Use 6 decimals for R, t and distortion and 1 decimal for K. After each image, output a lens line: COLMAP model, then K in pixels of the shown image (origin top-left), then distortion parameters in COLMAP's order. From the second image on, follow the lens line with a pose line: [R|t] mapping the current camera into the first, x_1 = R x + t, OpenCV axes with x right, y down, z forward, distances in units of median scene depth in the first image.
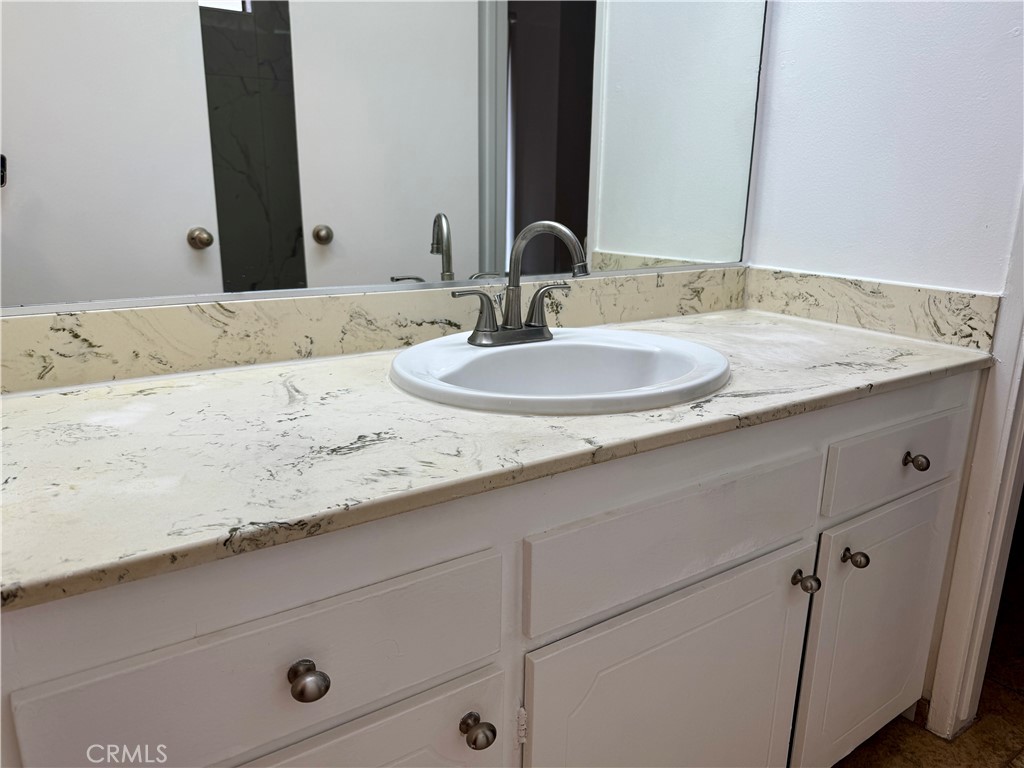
lens RADIAL K [[714.5, 0, 510.0], [0, 714.5, 380.6], [0, 0, 1]] dist [0.064602, -0.042200]
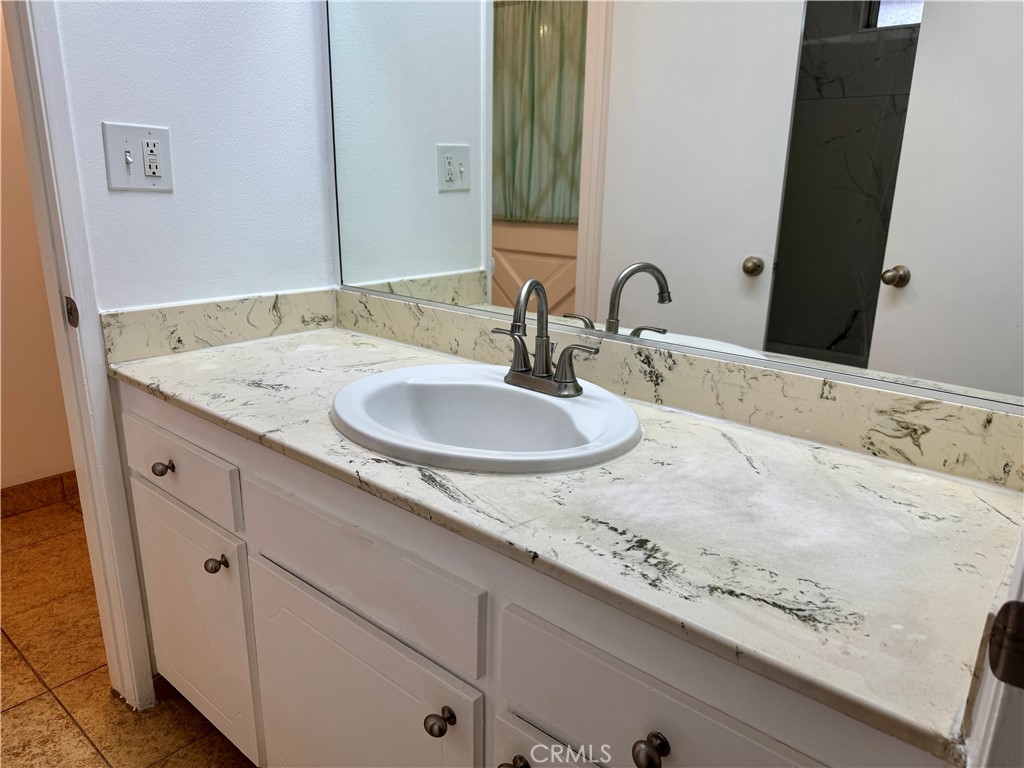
lens RADIAL K [[714.5, 0, 509.3], [0, 714.5, 384.4], [0, 0, 1]] dist [0.064602, -0.042200]
pose [[0.268054, 0.257993, -0.928217, 1.149256], [-0.262683, 0.946543, 0.187227, -0.290649], [0.926901, 0.193640, 0.321495, 0.735564]]
